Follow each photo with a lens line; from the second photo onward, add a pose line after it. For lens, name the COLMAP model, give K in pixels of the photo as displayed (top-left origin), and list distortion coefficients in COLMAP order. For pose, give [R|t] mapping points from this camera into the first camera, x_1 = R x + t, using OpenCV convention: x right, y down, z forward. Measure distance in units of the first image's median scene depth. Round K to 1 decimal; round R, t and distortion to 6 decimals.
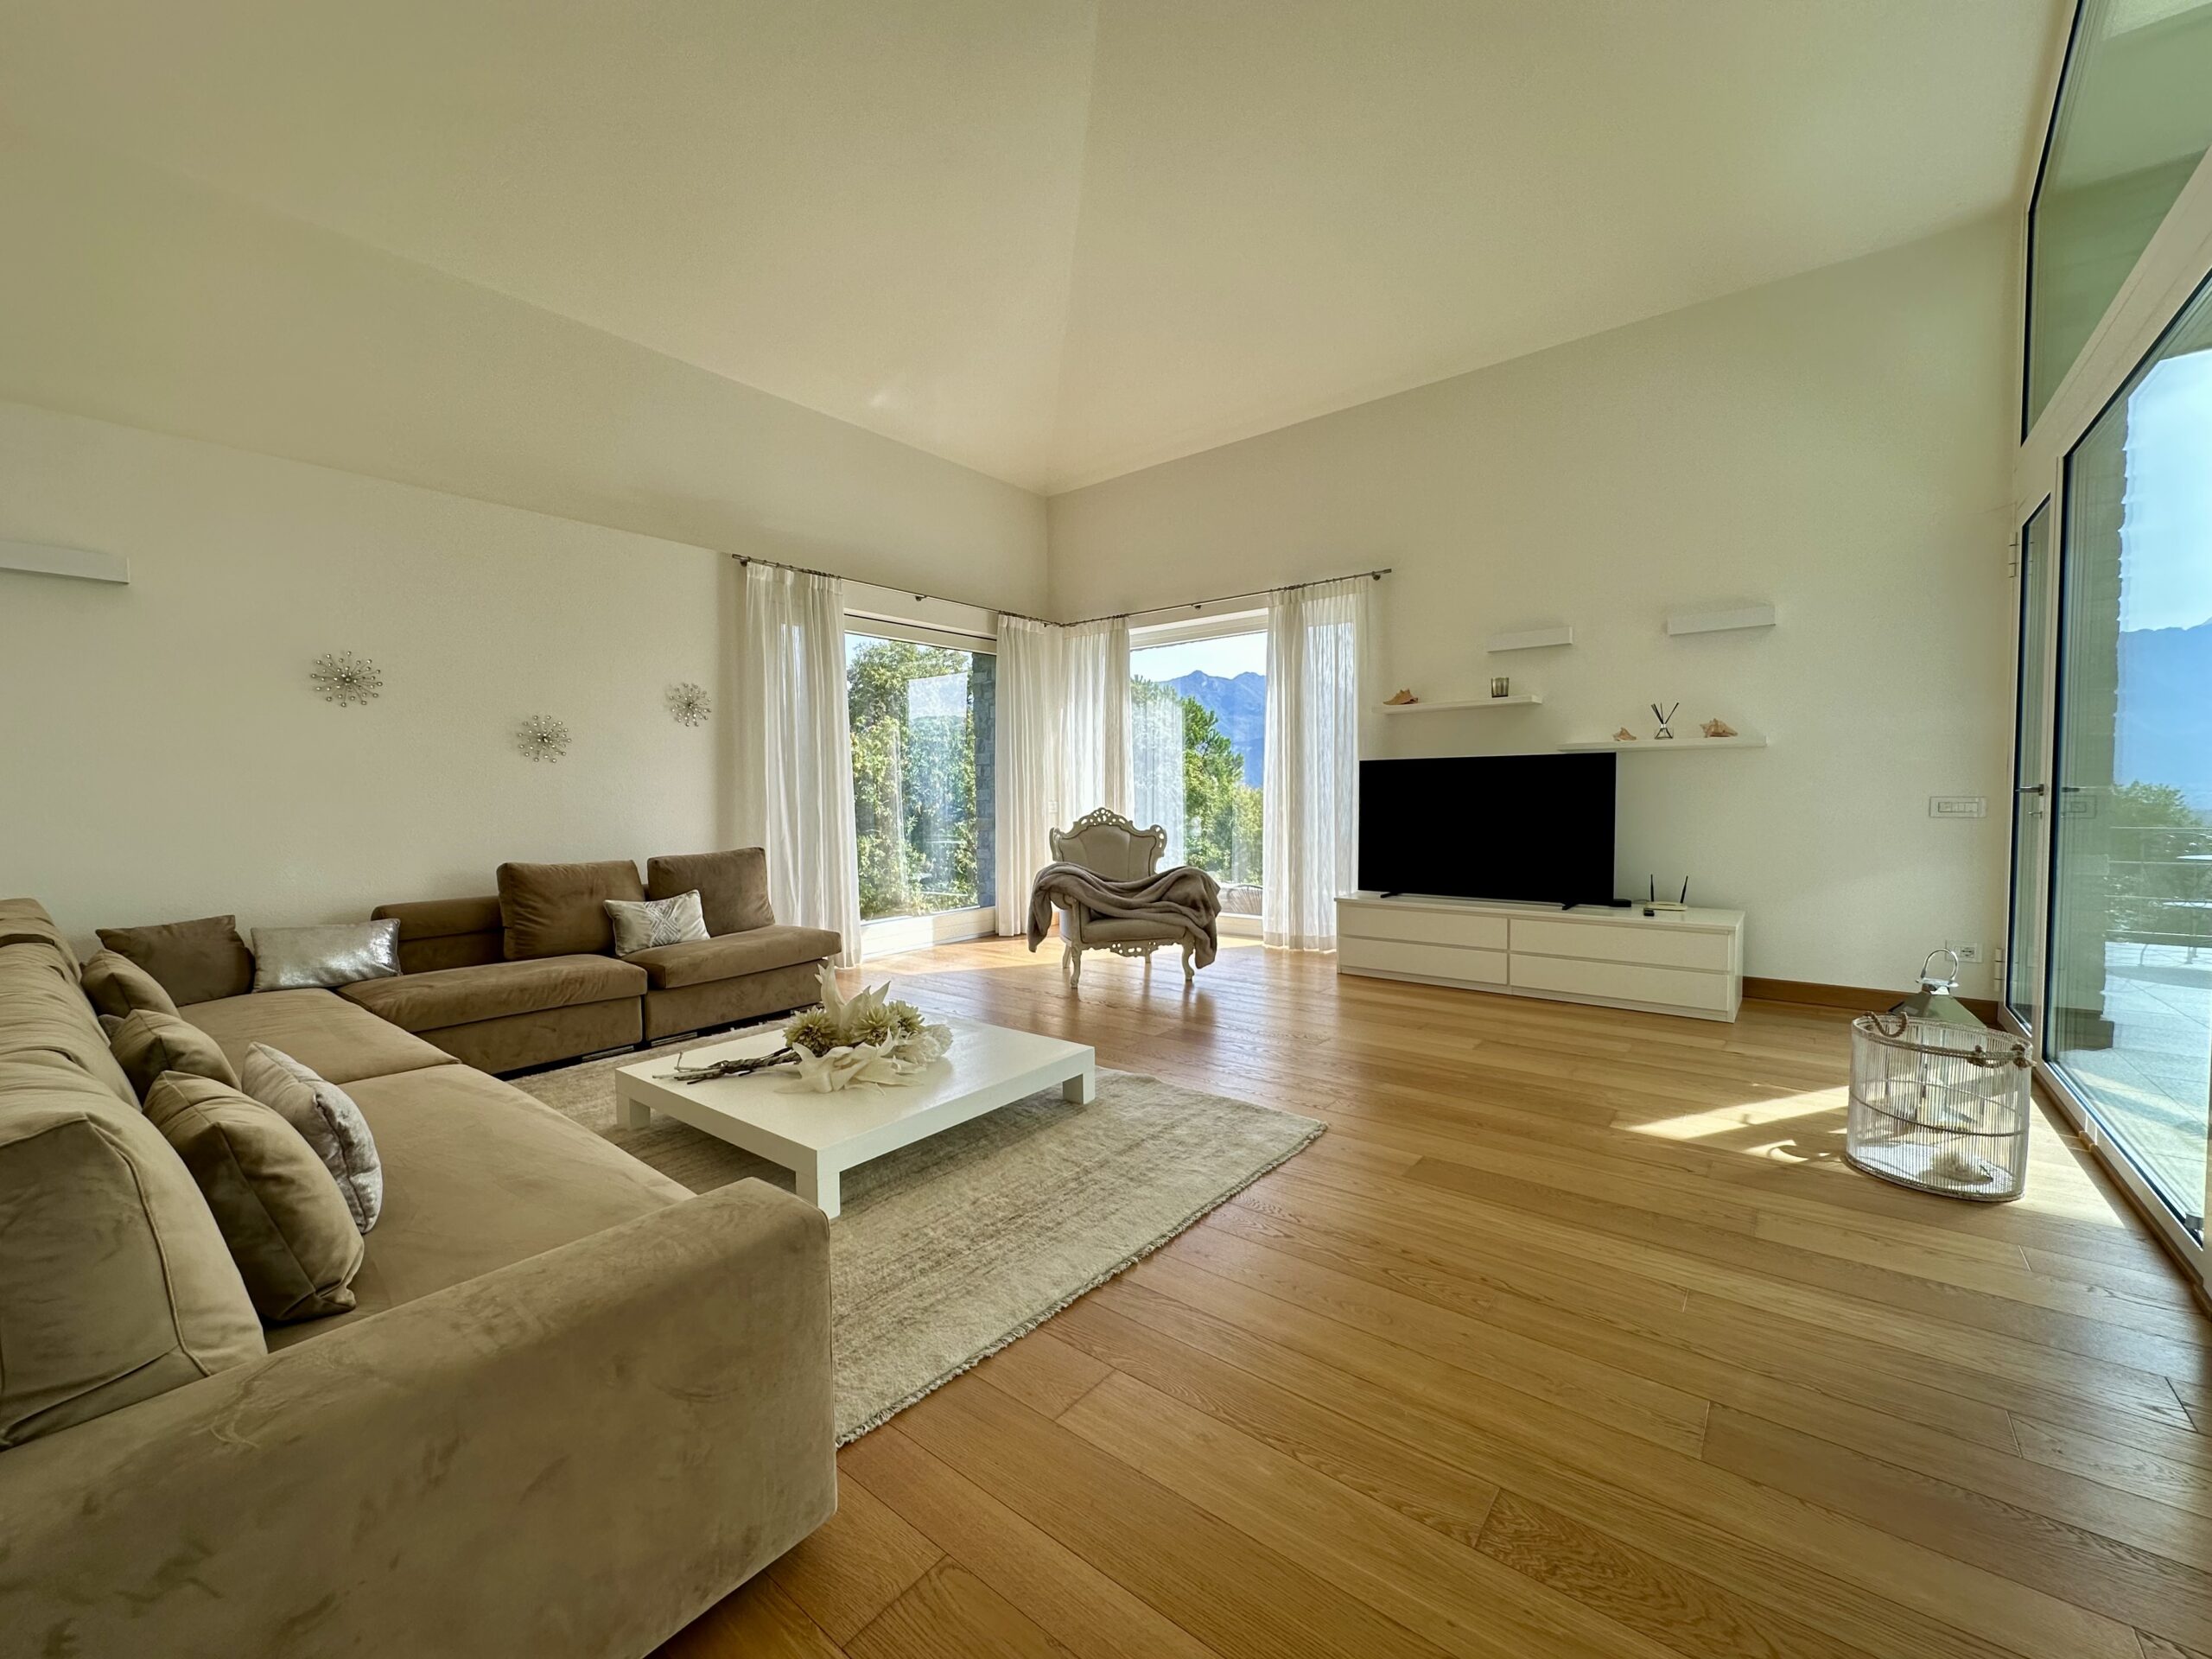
lens RADIAL K [[885.1, 0, 1105.9], [0, 885.1, 831.0], [0, 0, 1]] dist [-0.001768, 0.000238]
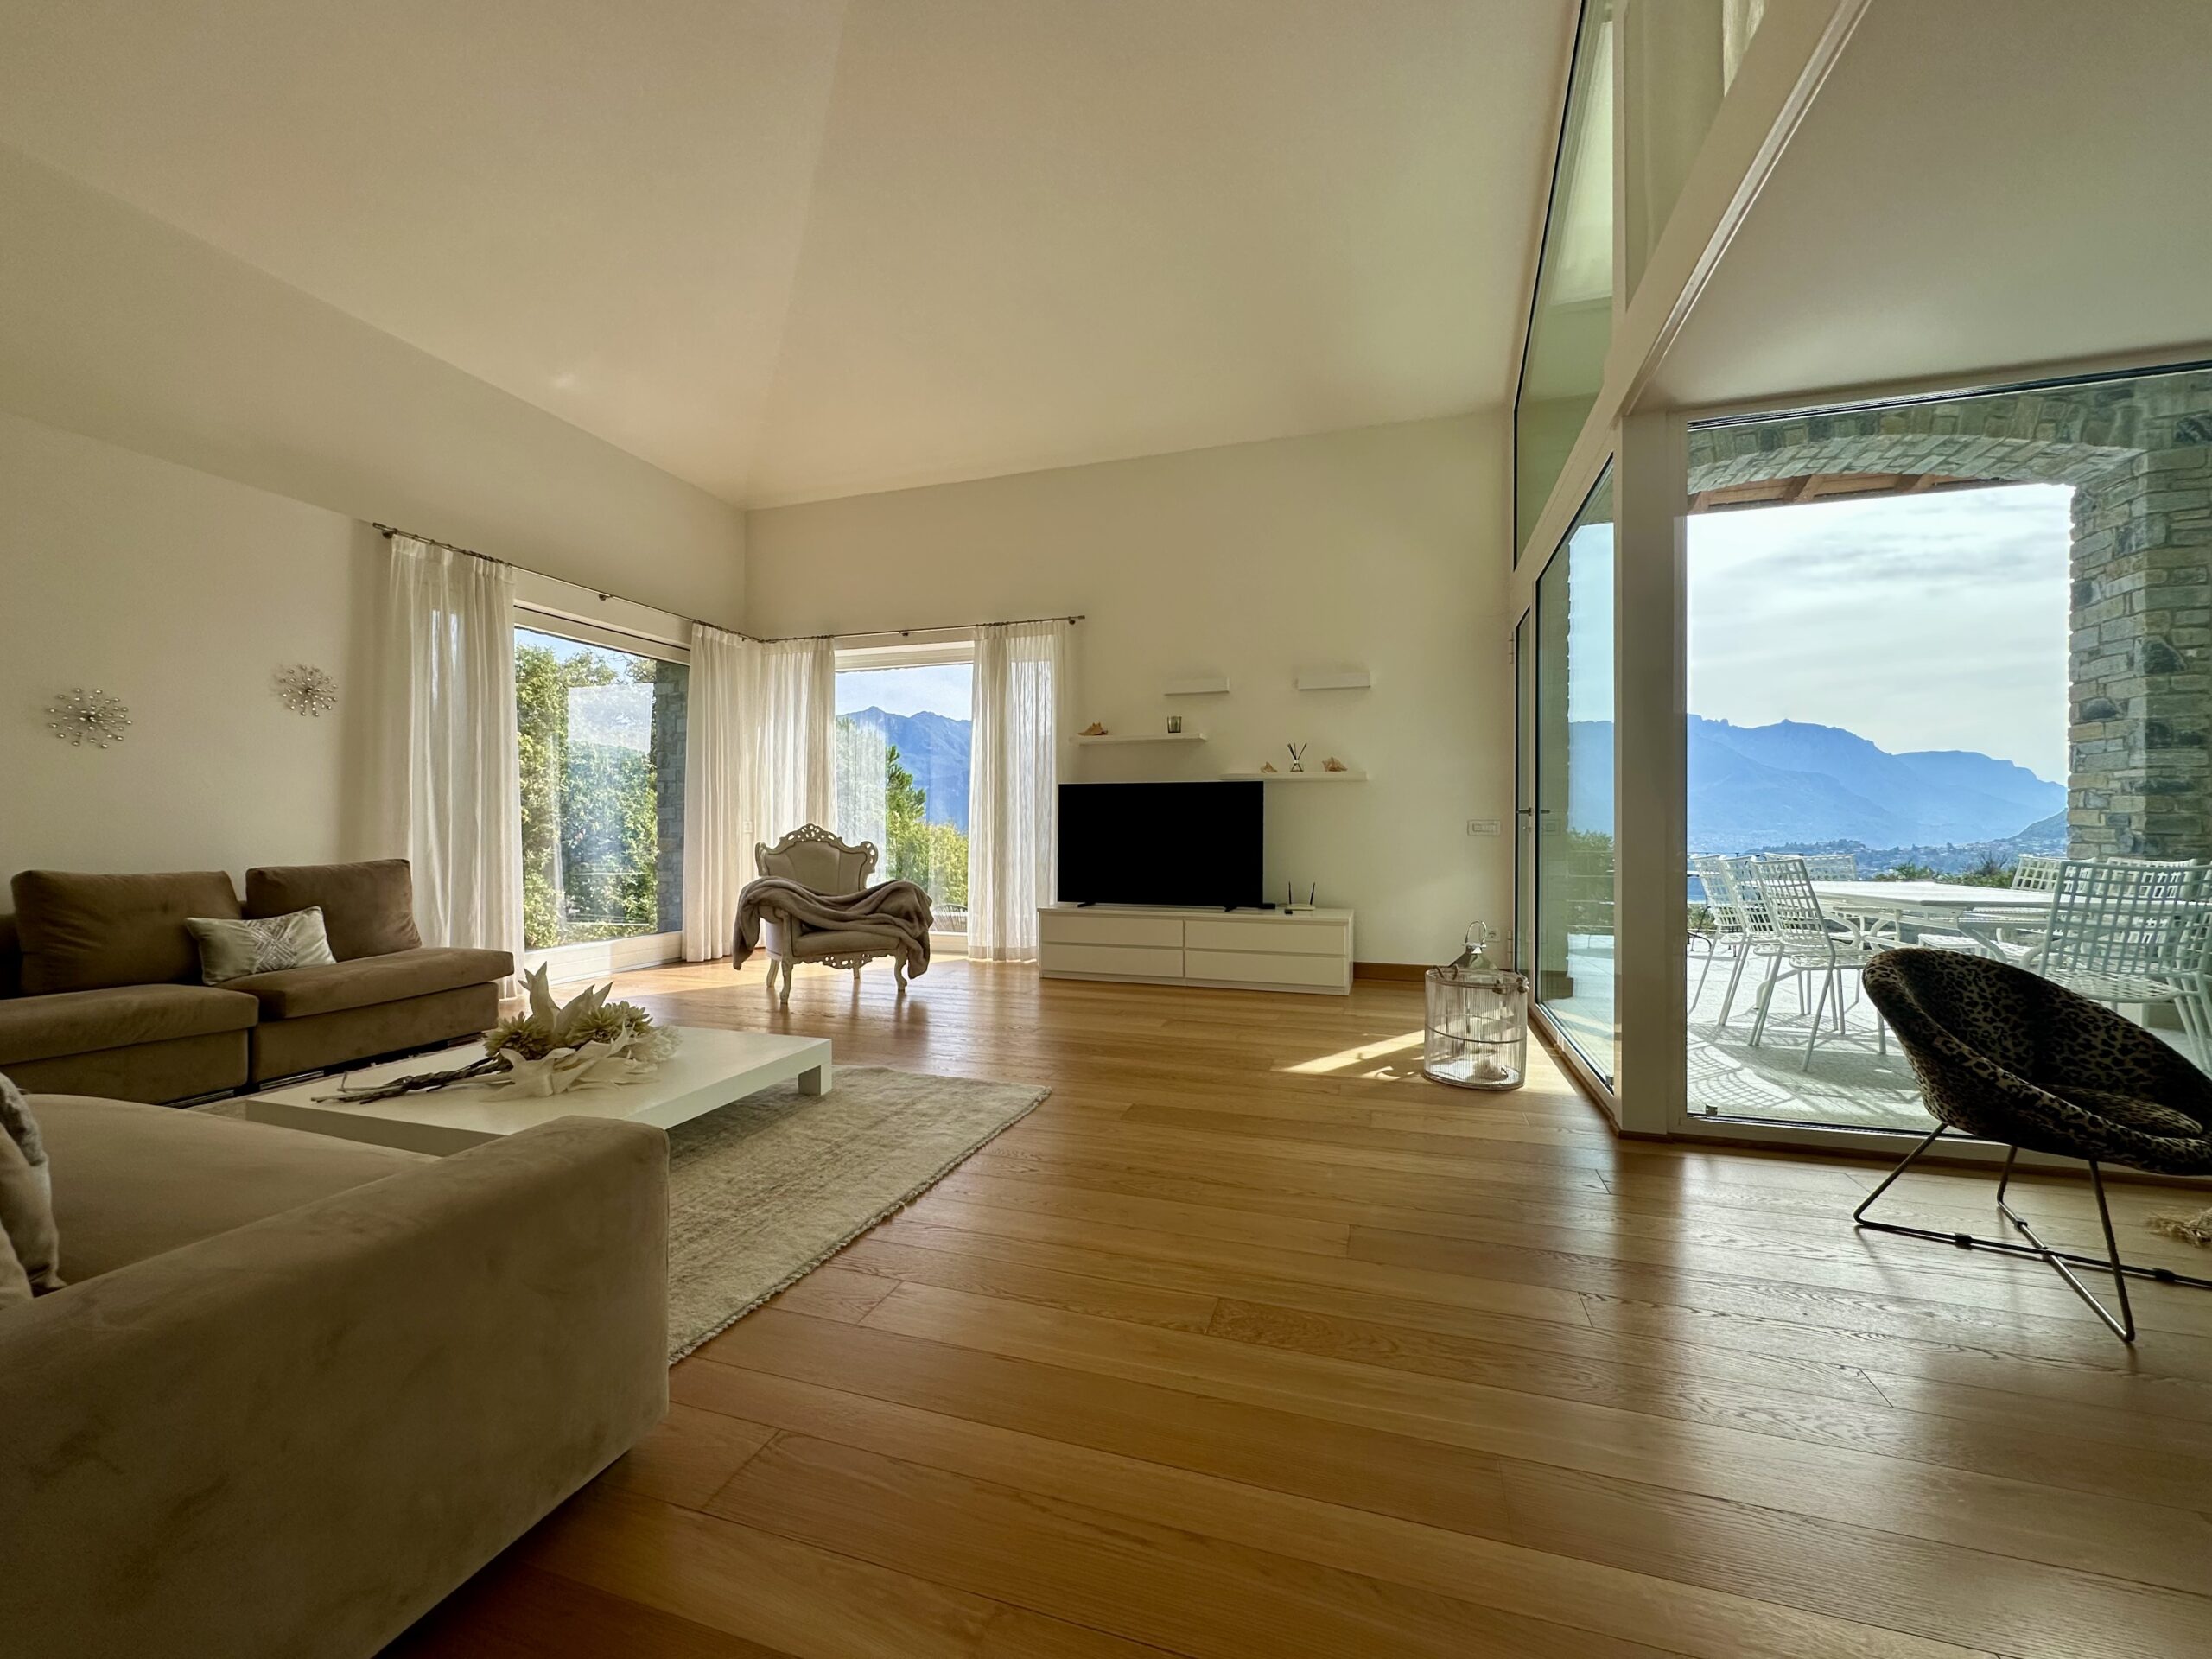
lens RADIAL K [[885.1, 0, 1105.9], [0, 885.1, 831.0], [0, 0, 1]] dist [-0.001768, 0.000238]
pose [[0.935362, 0.013525, 0.353433, -0.059632], [0.002344, 0.999010, -0.044431, 0.035266], [-0.353684, 0.042387, 0.934404, -0.063897]]
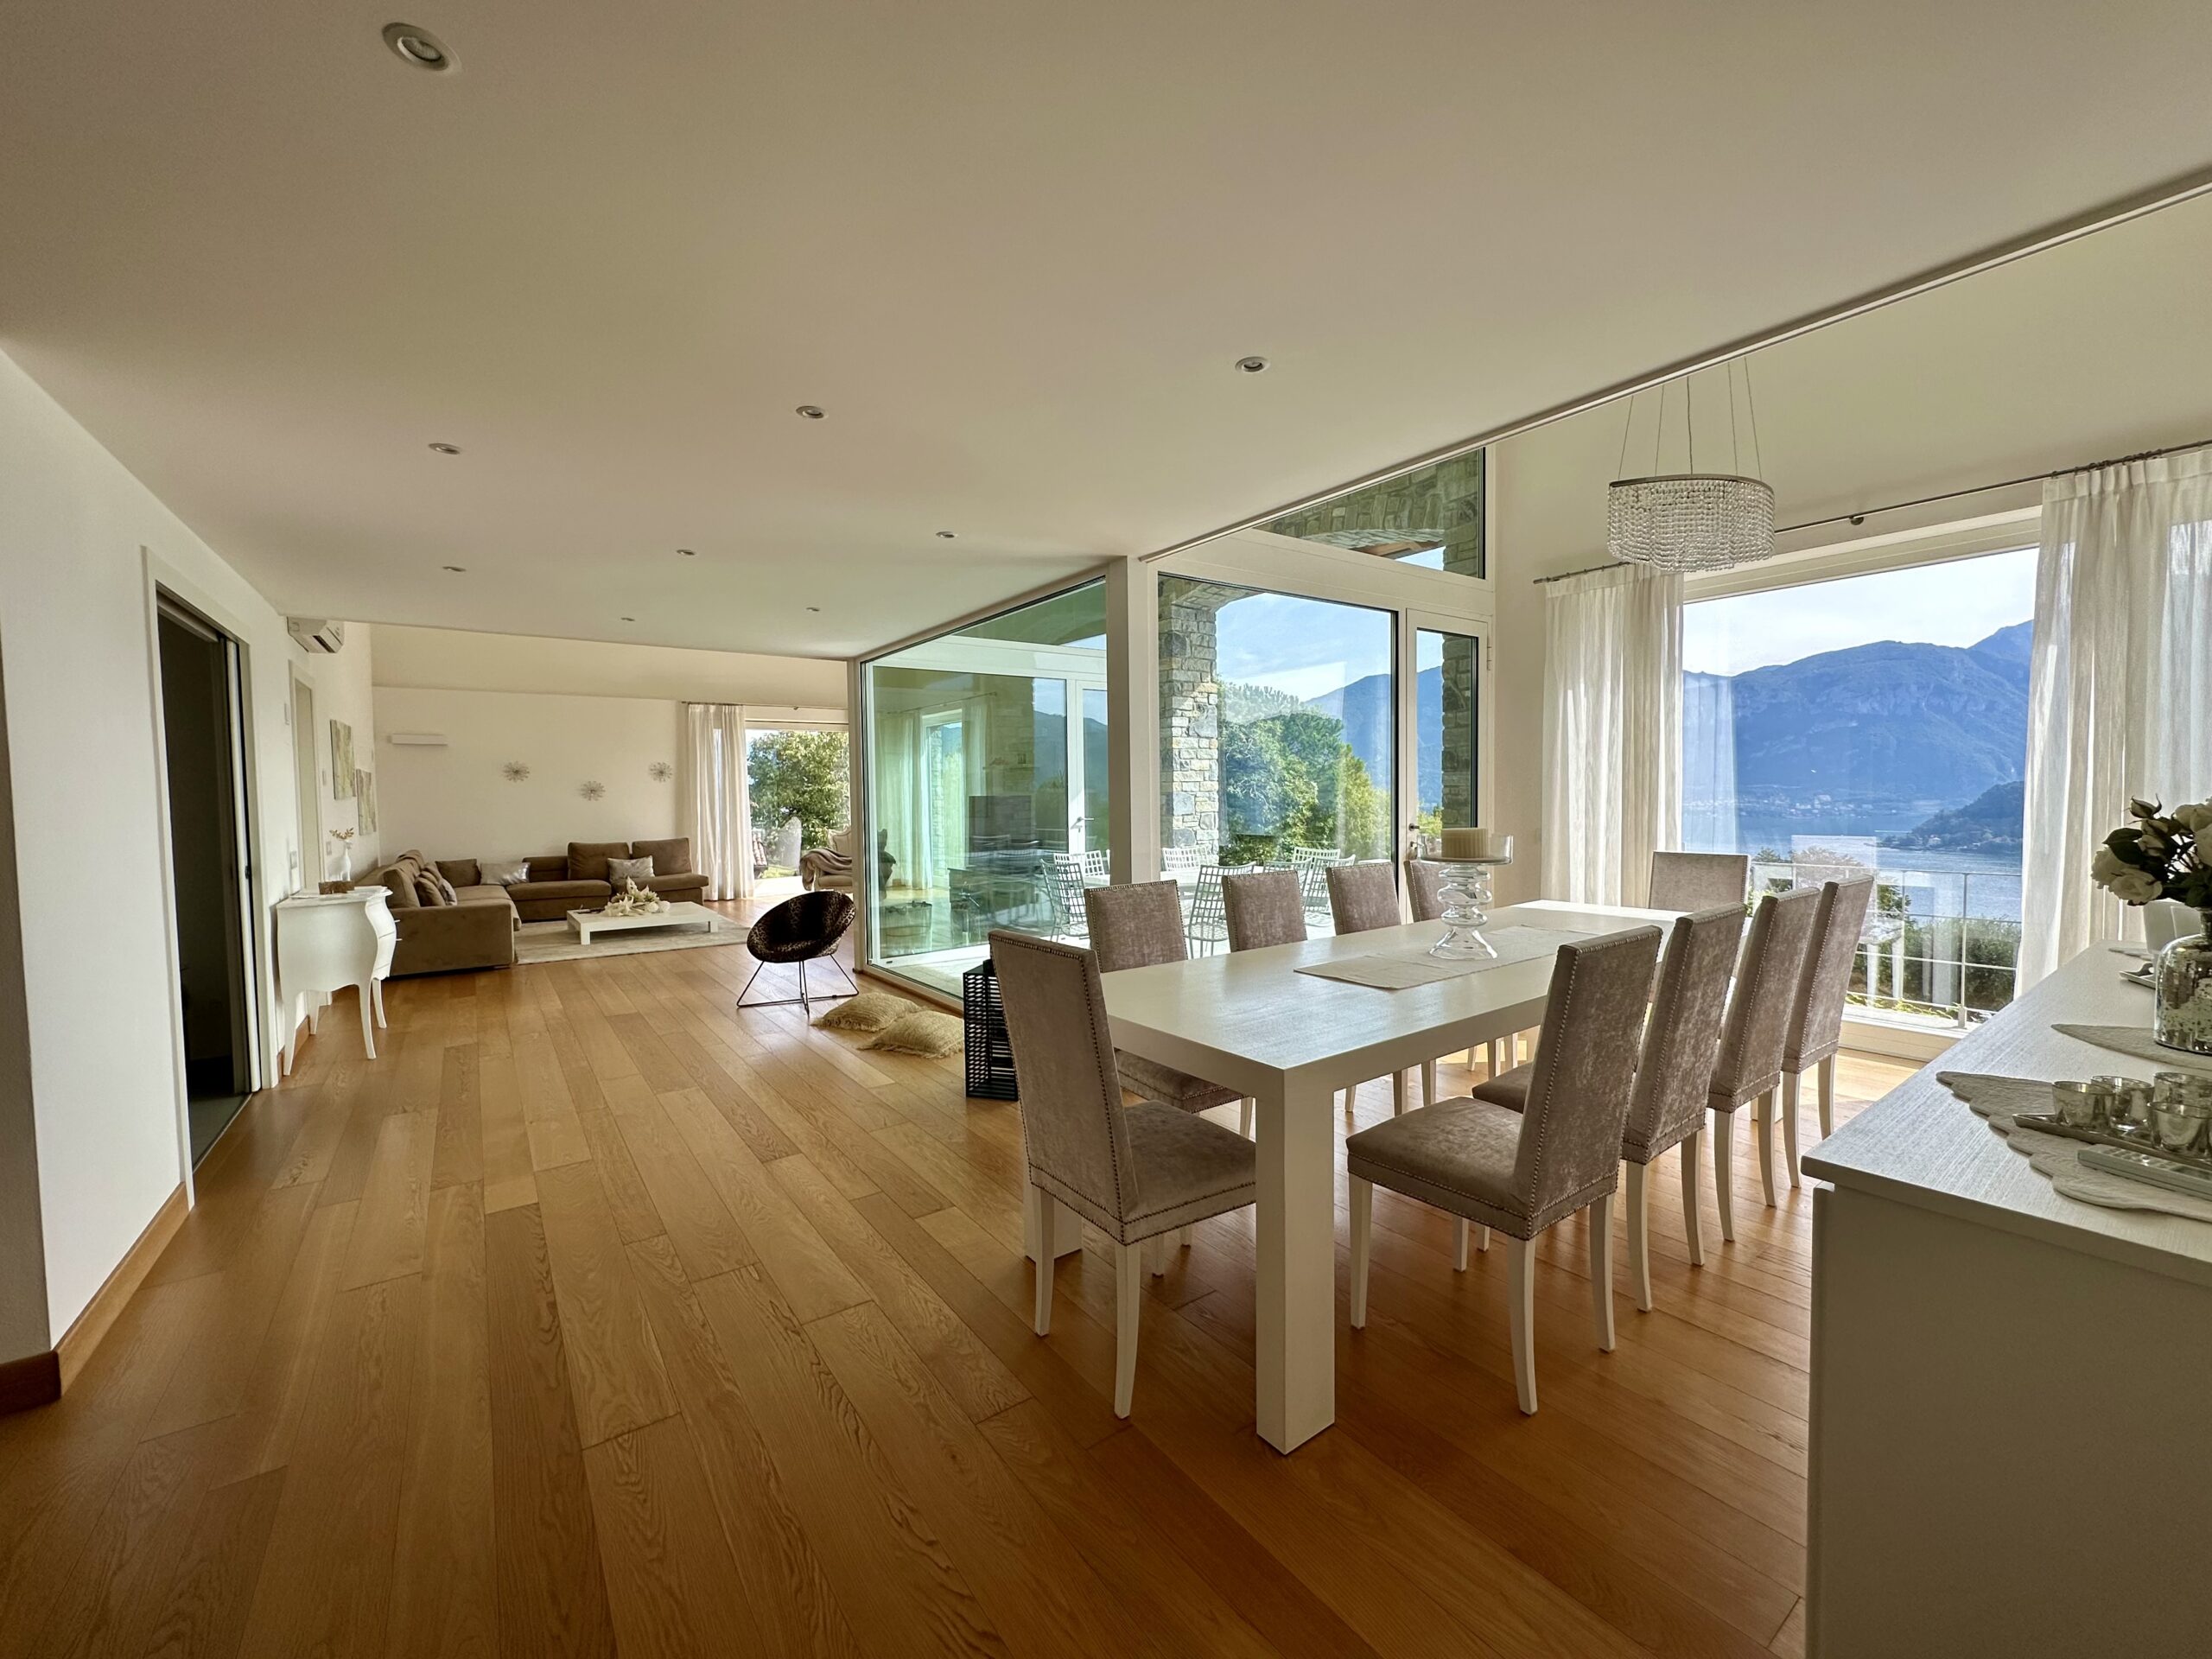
lens RADIAL K [[885.1, 0, 1105.9], [0, 885.1, 831.0], [0, 0, 1]] dist [-0.001768, 0.000238]
pose [[0.962739, 0.010564, -0.270227, 1.345188], [-0.009912, 0.999944, 0.003776, -0.018708], [0.270252, -0.000957, 0.962789, -0.924925]]
